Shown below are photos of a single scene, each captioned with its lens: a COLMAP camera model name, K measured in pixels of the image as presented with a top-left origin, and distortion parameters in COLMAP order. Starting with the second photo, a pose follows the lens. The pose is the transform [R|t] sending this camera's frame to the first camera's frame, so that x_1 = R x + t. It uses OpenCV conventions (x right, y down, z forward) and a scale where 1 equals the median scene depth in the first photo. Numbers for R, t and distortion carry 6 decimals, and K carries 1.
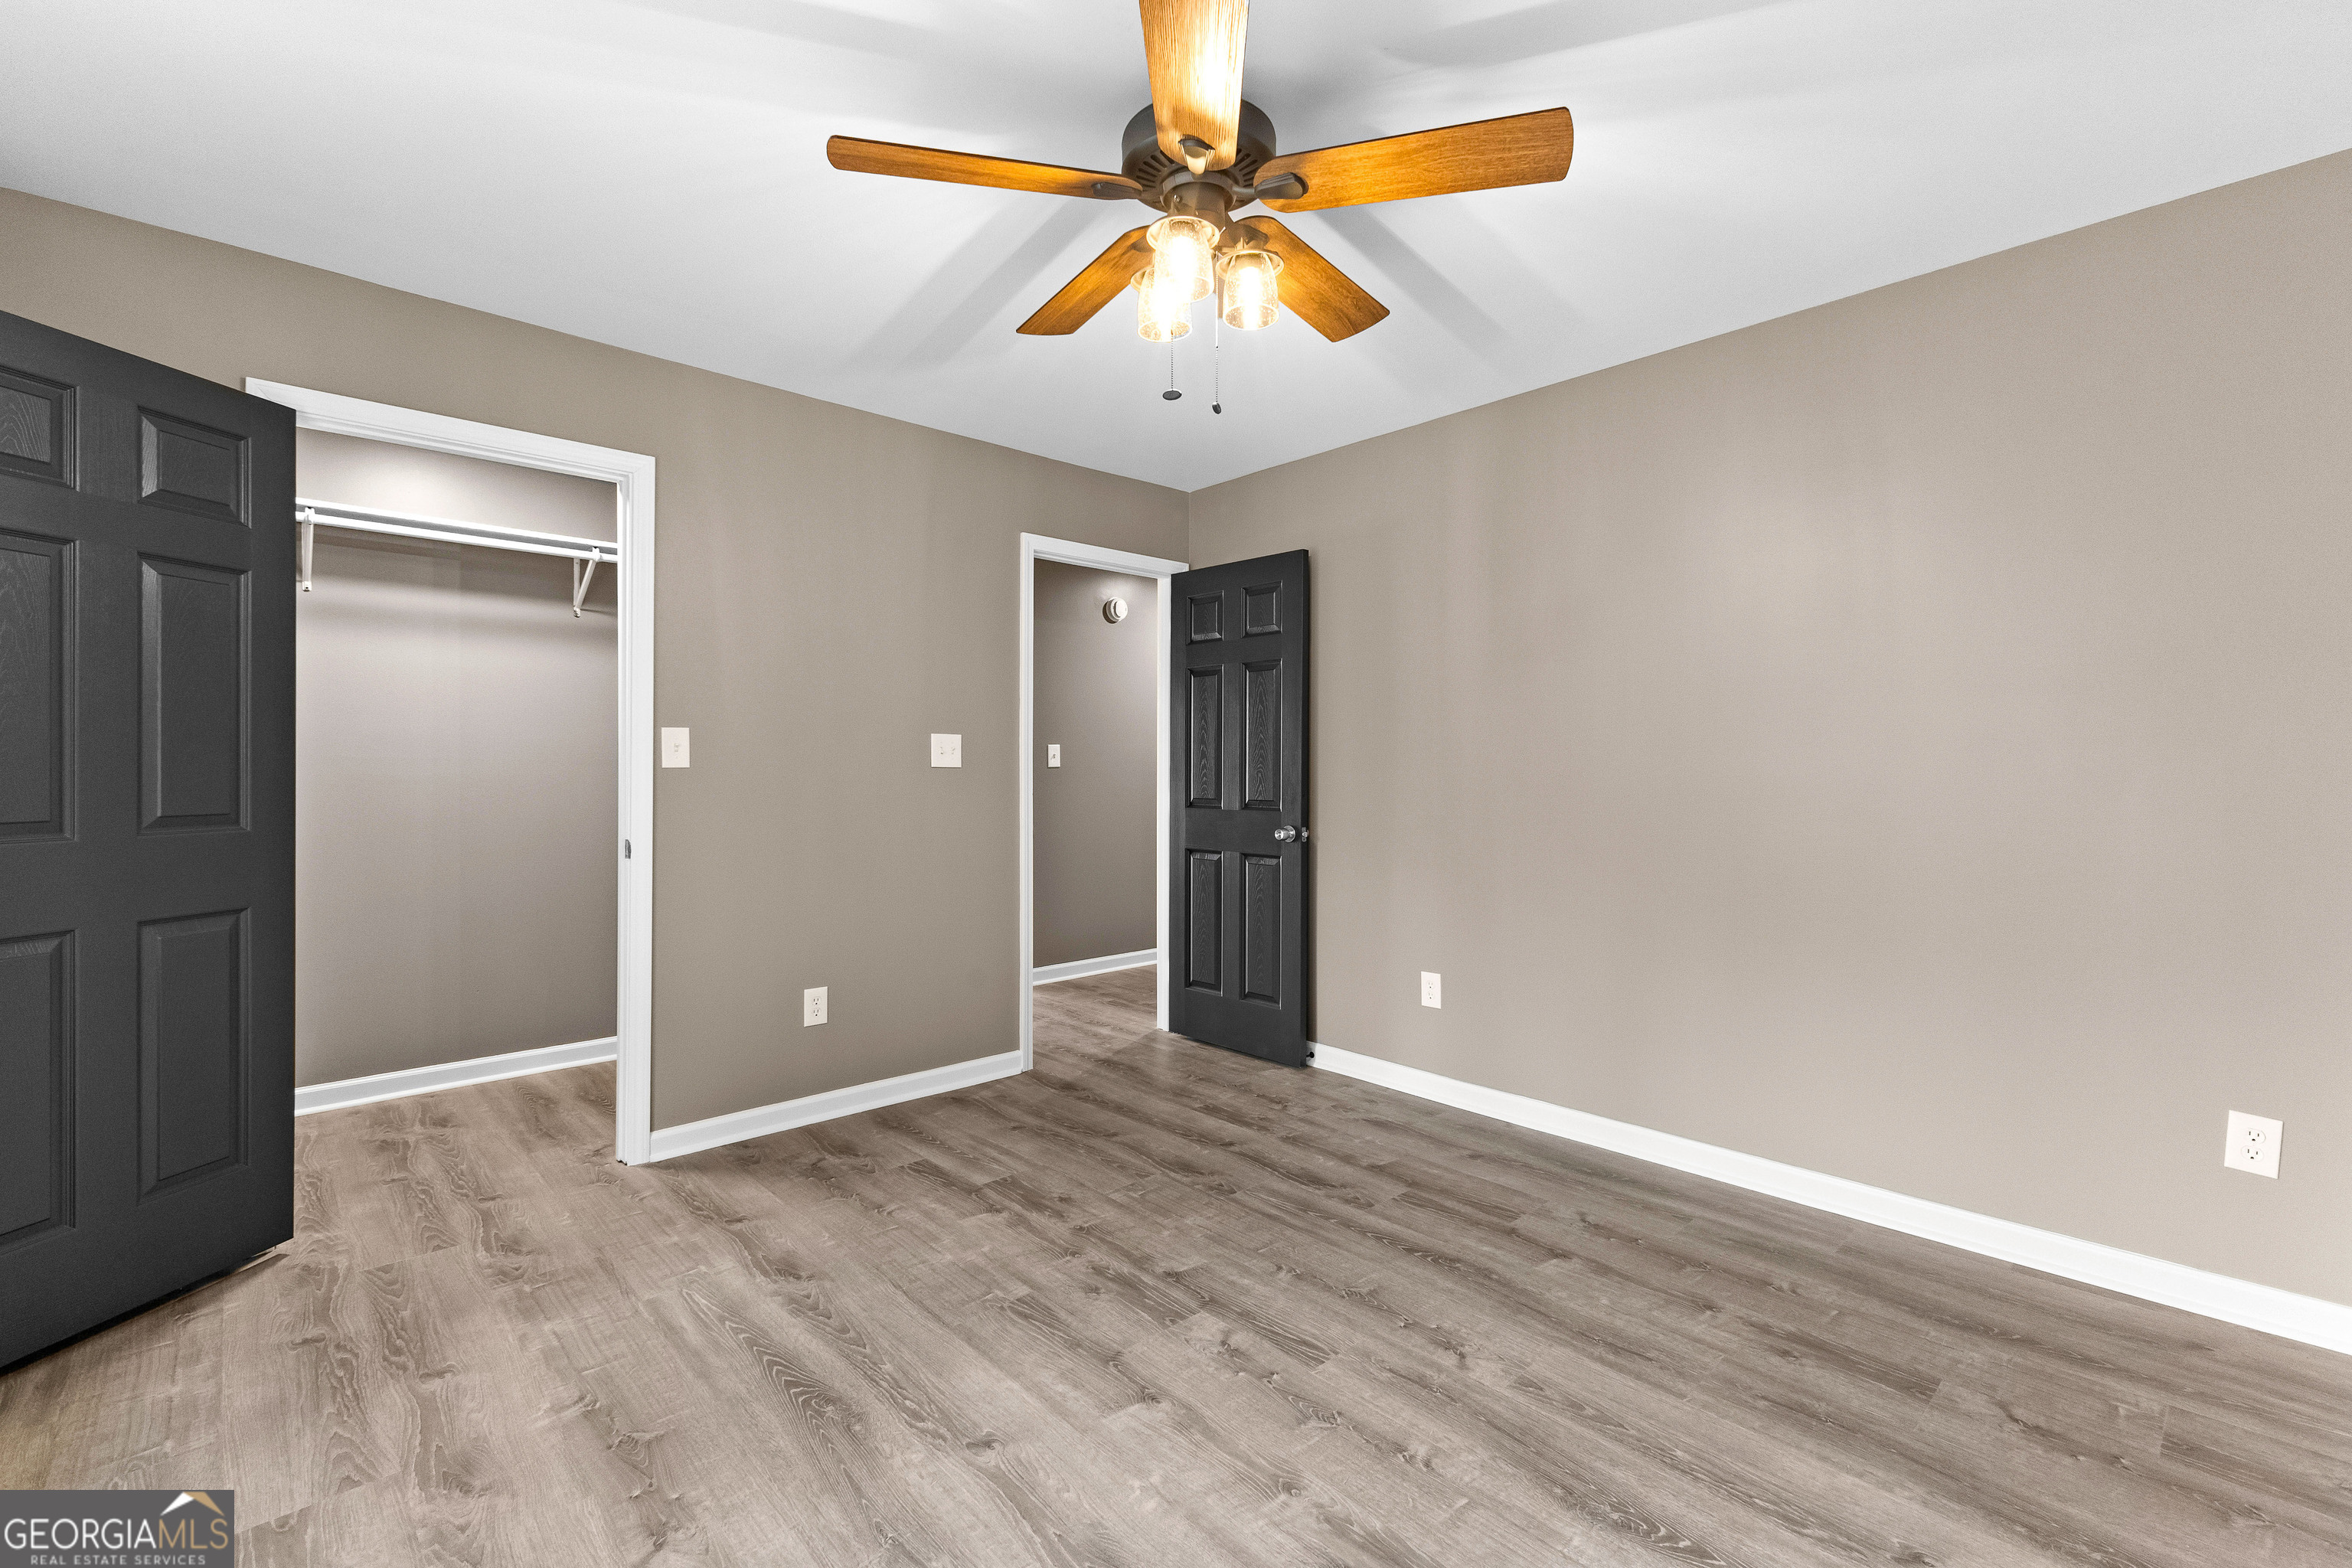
lens RADIAL K [[1010.0, 0, 1194.1], [0, 1010.0, 776.7], [0, 0, 1]] dist [-0.001057, -0.001630]
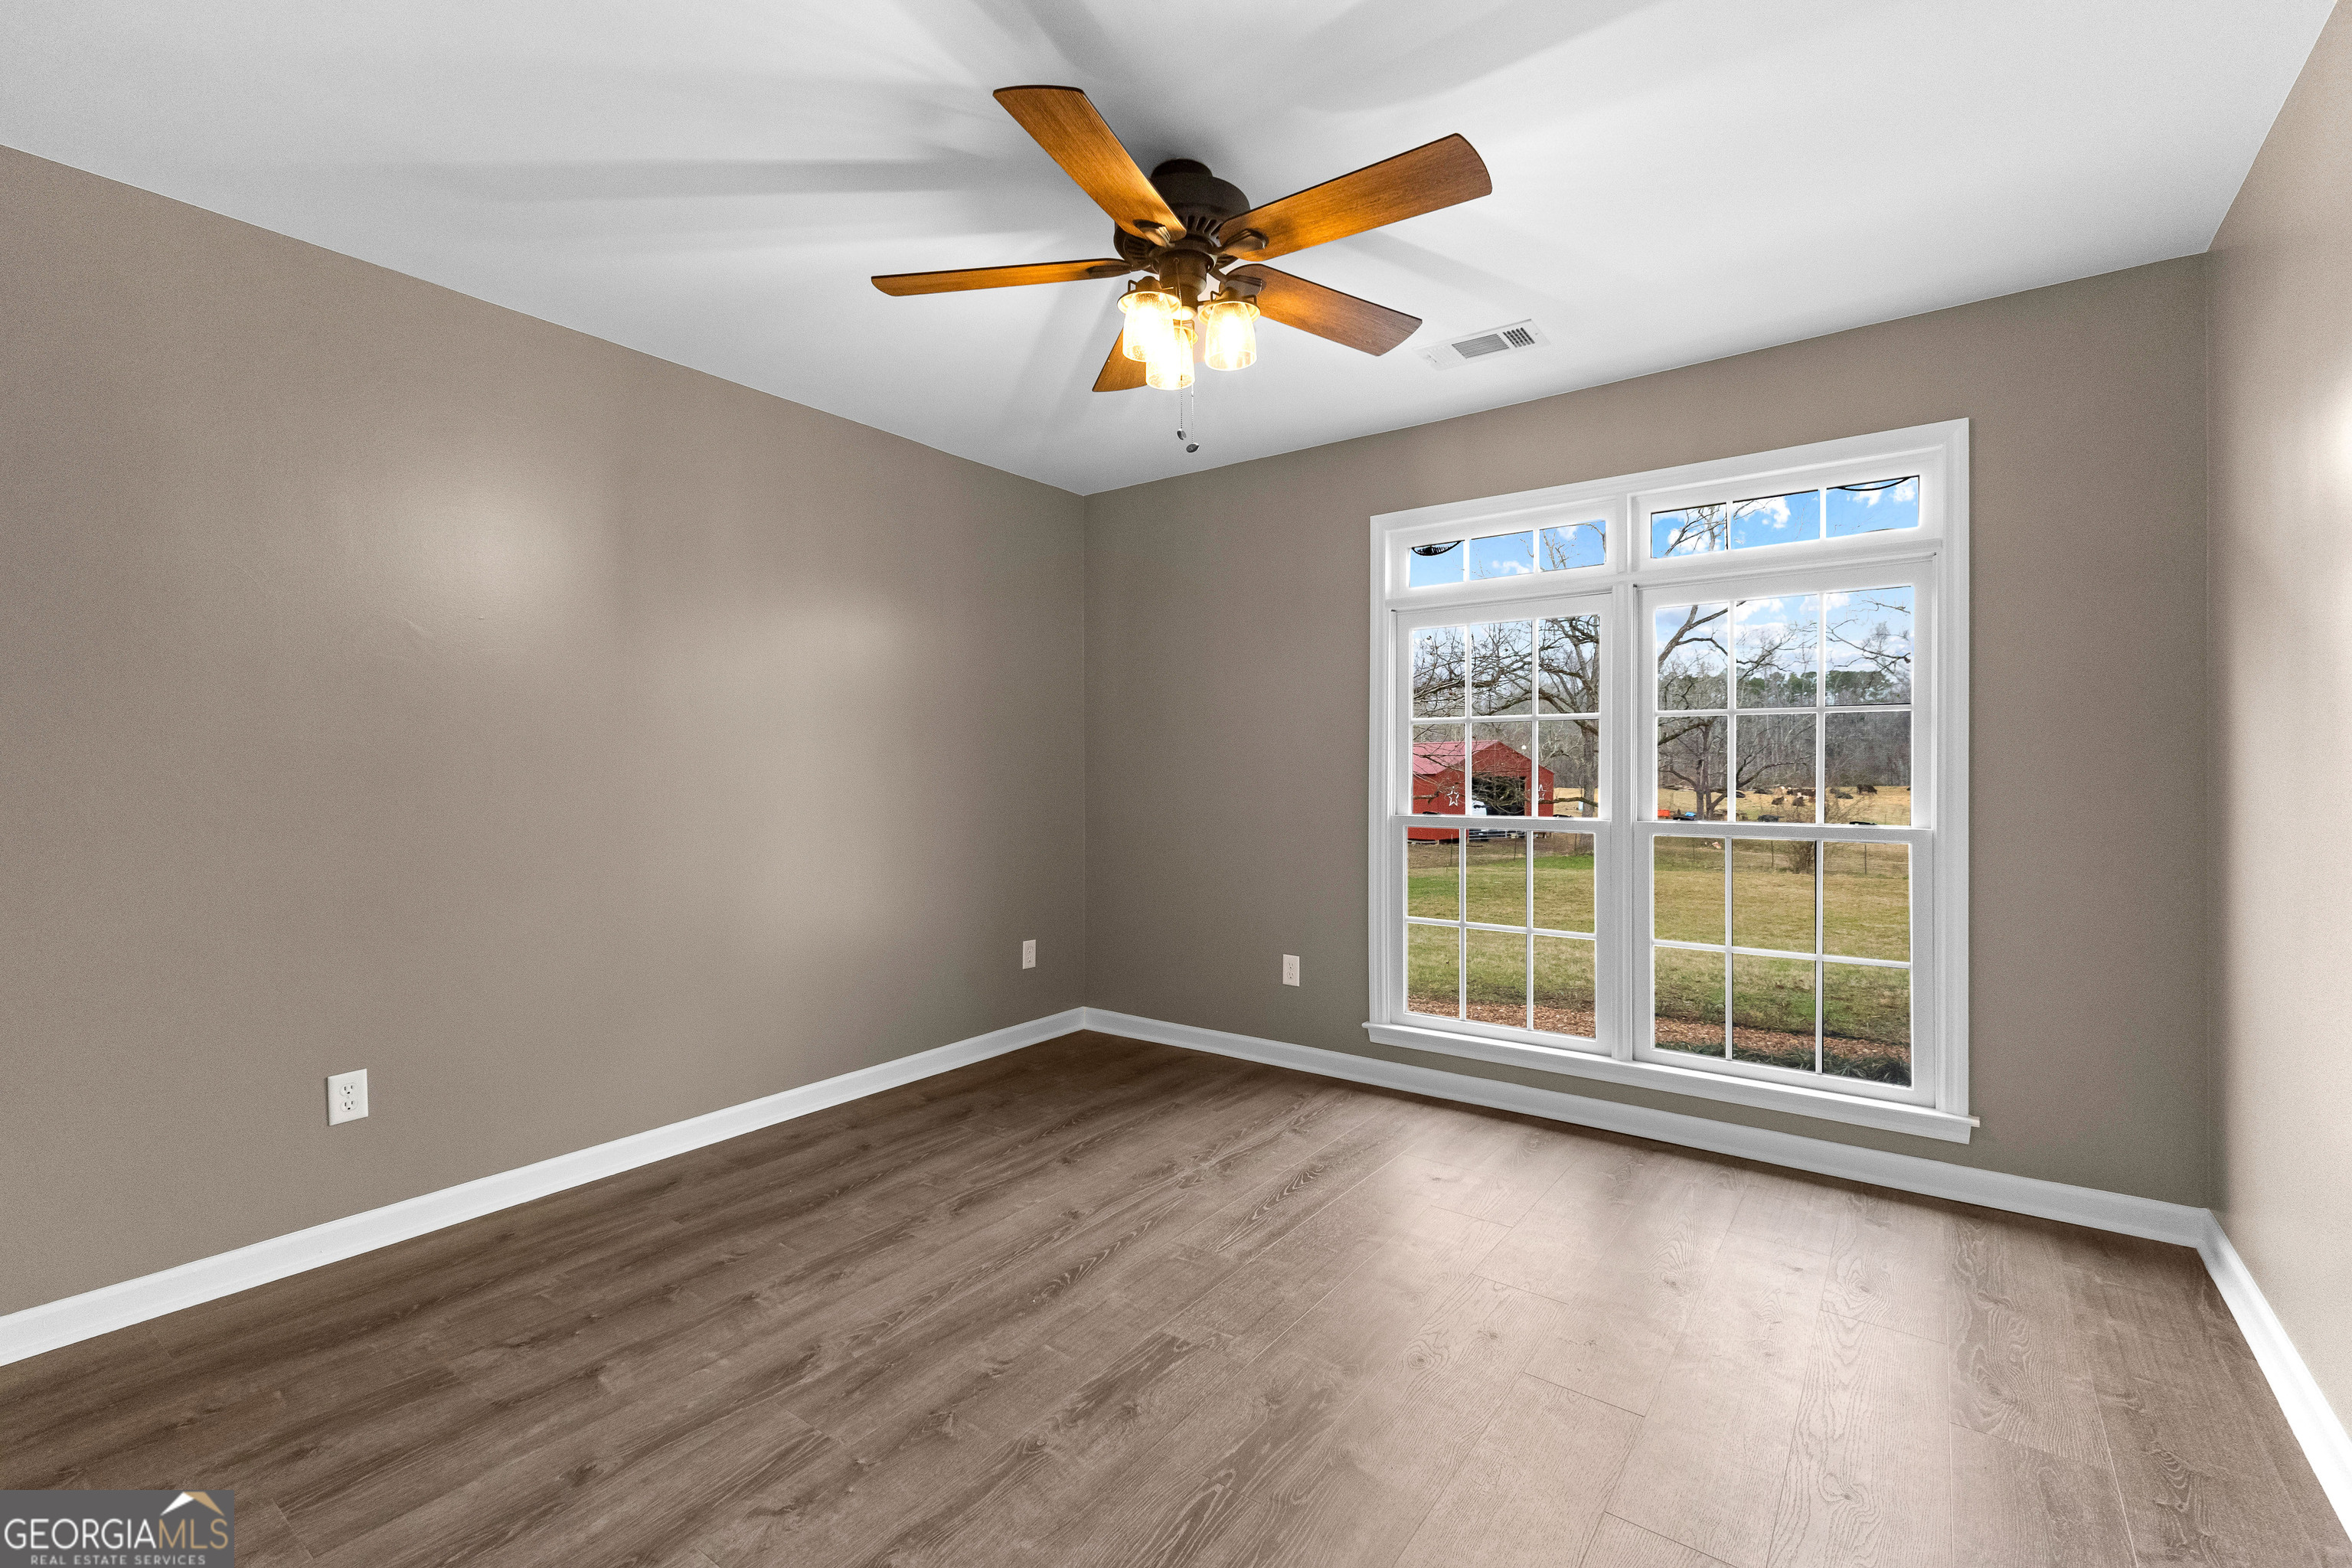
lens RADIAL K [[1010.0, 0, 1186.7], [0, 1010.0, 784.5], [0, 0, 1]] dist [-0.001057, -0.001630]
pose [[-0.204757, -0.005028, 0.978800, -0.447921], [0.002974, 0.999979, 0.005759, 0.001082], [-0.978808, 0.004090, -0.204738, 0.485893]]
